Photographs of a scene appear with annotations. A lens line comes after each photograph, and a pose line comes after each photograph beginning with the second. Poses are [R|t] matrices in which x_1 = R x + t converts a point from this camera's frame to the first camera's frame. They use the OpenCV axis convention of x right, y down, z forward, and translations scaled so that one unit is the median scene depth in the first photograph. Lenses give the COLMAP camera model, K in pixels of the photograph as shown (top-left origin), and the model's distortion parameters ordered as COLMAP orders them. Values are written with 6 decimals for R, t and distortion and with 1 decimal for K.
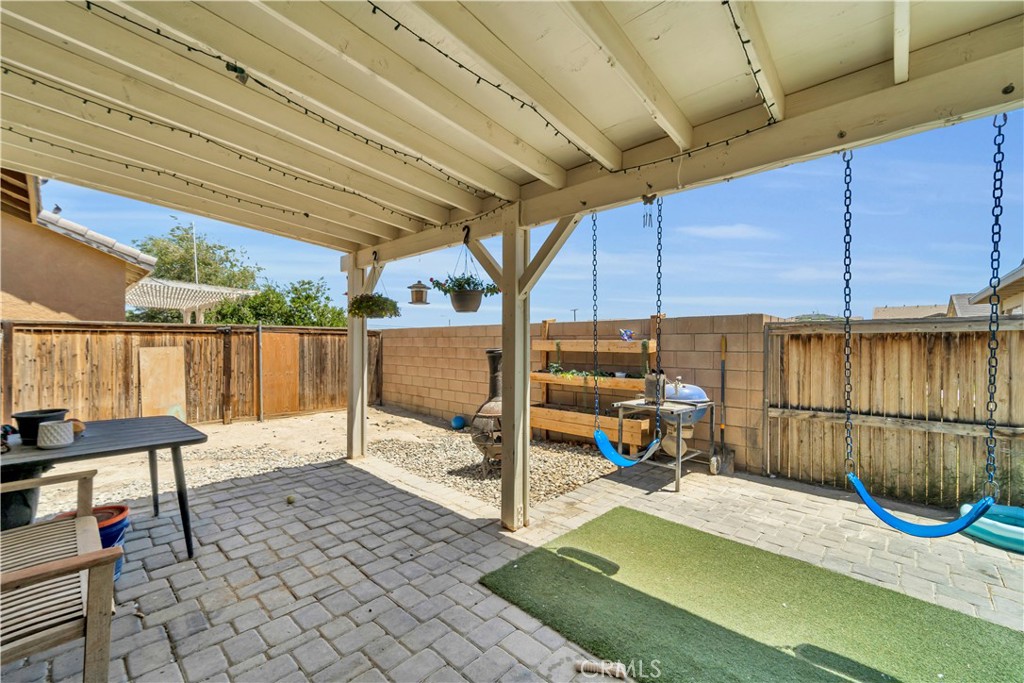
lens RADIAL K [[420.9, 0, 517.2], [0, 420.9, 343.0], [0, 0, 1]] dist [0.008173, -0.000027]
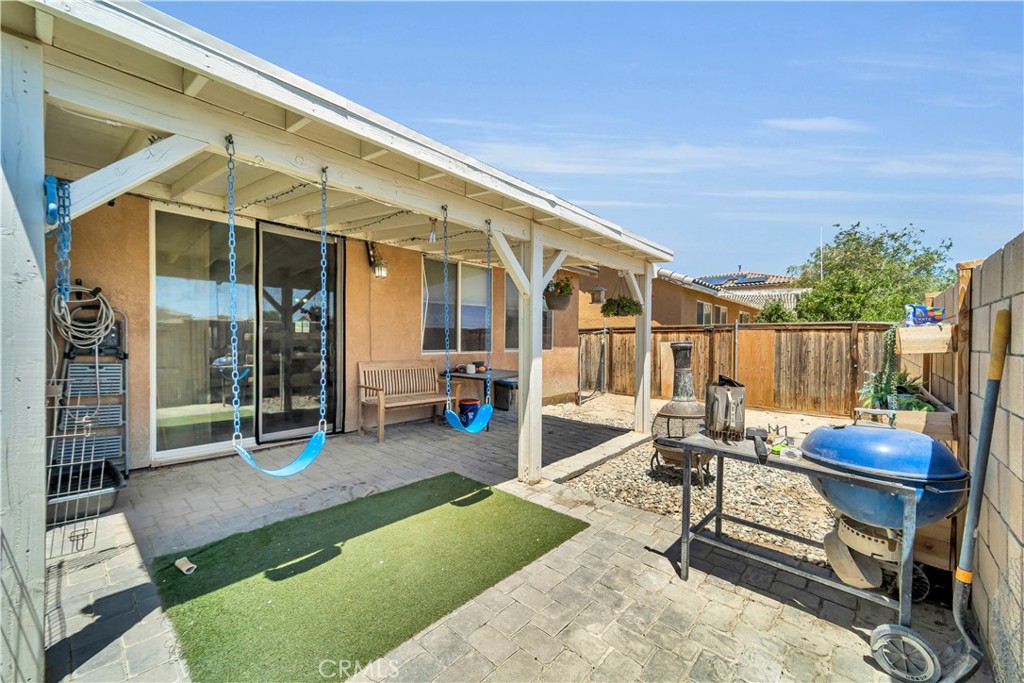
lens RADIAL K [[420.9, 0, 510.6], [0, 420.9, 343.0], [0, 0, 1]] dist [0.008173, -0.000027]
pose [[-0.000230, 0.006948, -0.999976, 0.538082], [-0.008065, 0.999943, 0.006950, 0.006906], [0.999967, 0.008067, -0.000174, 0.409333]]
